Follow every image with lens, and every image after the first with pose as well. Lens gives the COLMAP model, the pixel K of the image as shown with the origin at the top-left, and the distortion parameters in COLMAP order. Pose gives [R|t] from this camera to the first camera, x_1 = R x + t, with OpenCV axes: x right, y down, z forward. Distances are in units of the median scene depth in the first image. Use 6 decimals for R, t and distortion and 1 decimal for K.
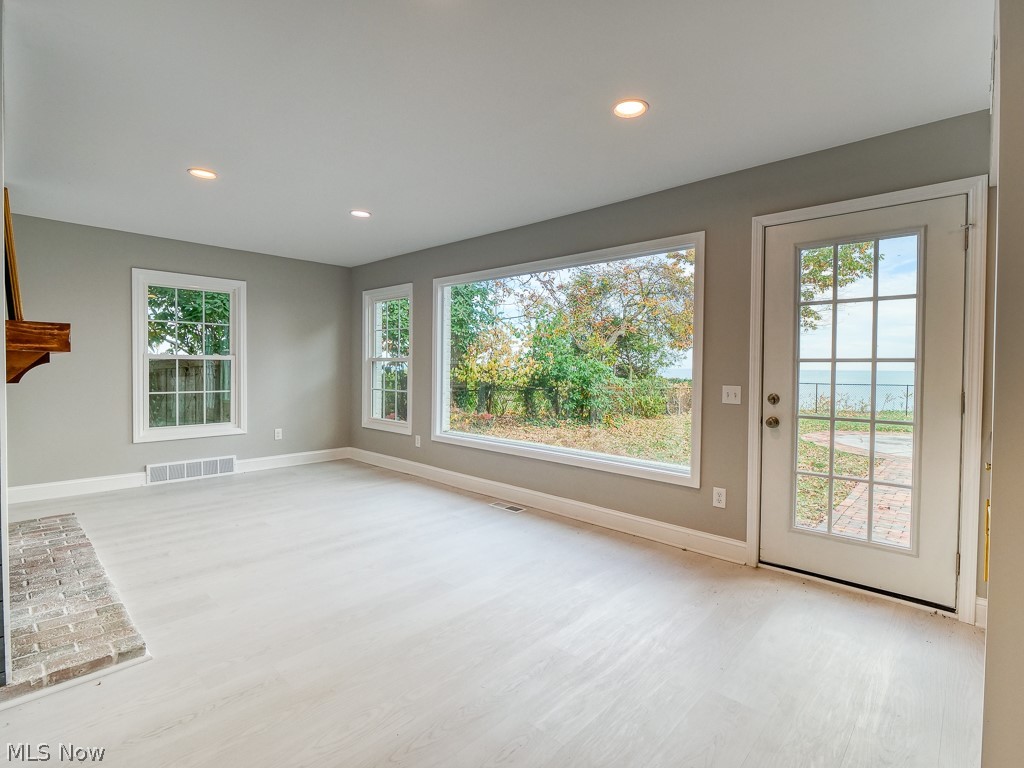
lens RADIAL K [[498.9, 0, 521.5], [0, 498.9, 378.1], [0, 0, 1]] dist [-0.013957, -0.000199]
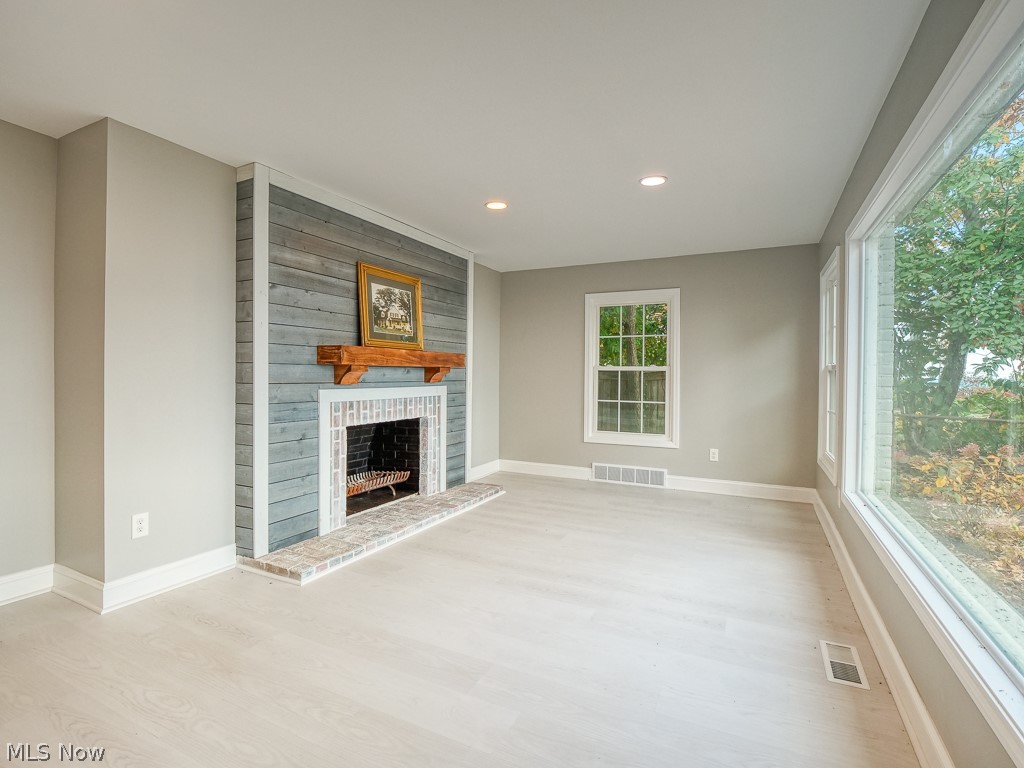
lens RADIAL K [[498.9, 0, 497.8], [0, 498.9, 384.7], [0, 0, 1]] dist [-0.013957, -0.000199]
pose [[0.271565, 0.012156, -0.962343, 0.297739], [-0.028081, 0.999595, 0.004702, -0.005531], [0.962010, 0.025747, 0.271796, 0.465732]]
